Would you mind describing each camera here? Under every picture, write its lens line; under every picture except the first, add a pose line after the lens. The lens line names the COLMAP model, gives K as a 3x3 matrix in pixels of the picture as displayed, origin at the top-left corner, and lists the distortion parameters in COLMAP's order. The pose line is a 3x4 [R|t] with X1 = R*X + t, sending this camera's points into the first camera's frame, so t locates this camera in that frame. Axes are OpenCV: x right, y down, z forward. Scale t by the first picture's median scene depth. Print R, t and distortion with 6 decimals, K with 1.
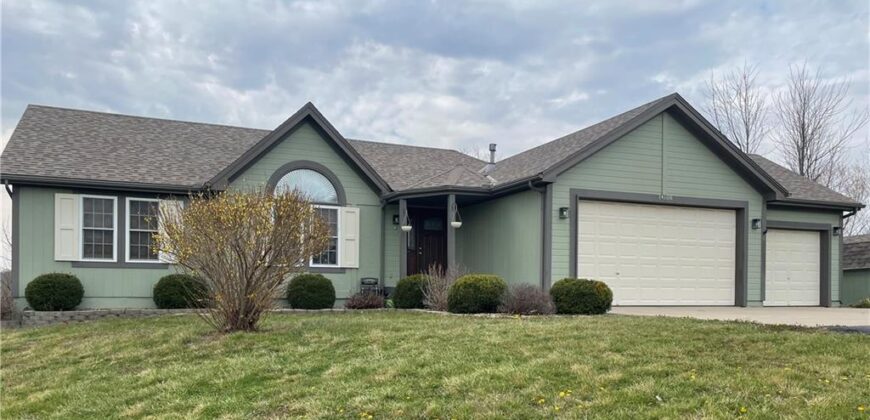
lens RADIAL K [[617.7, 0, 434.9], [0, 617.7, 235.9], [0, 0, 1]] dist [0.068816, -0.001851]
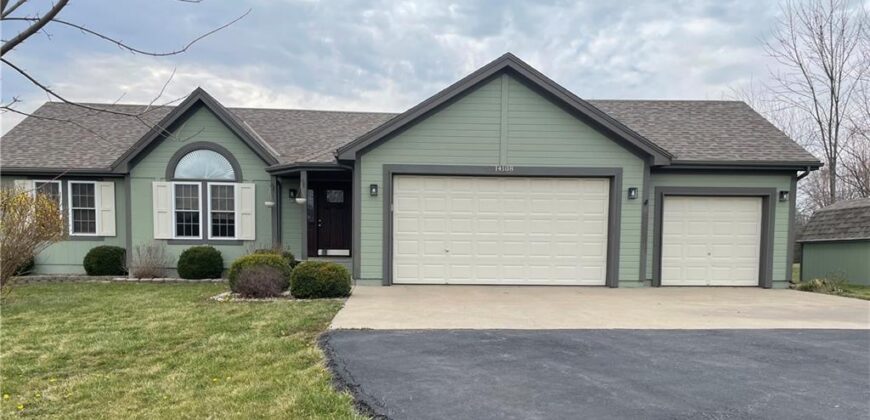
lens RADIAL K [[608.5, 0, 435.0], [0, 608.5, 210.0], [0, 0, 1]] dist [0.054810, 0.000503]
pose [[0.945864, -0.008306, -0.324456, 0.526895], [0.022537, 0.998940, 0.040125, -0.036337], [0.323779, -0.045265, 0.945049, 0.107654]]
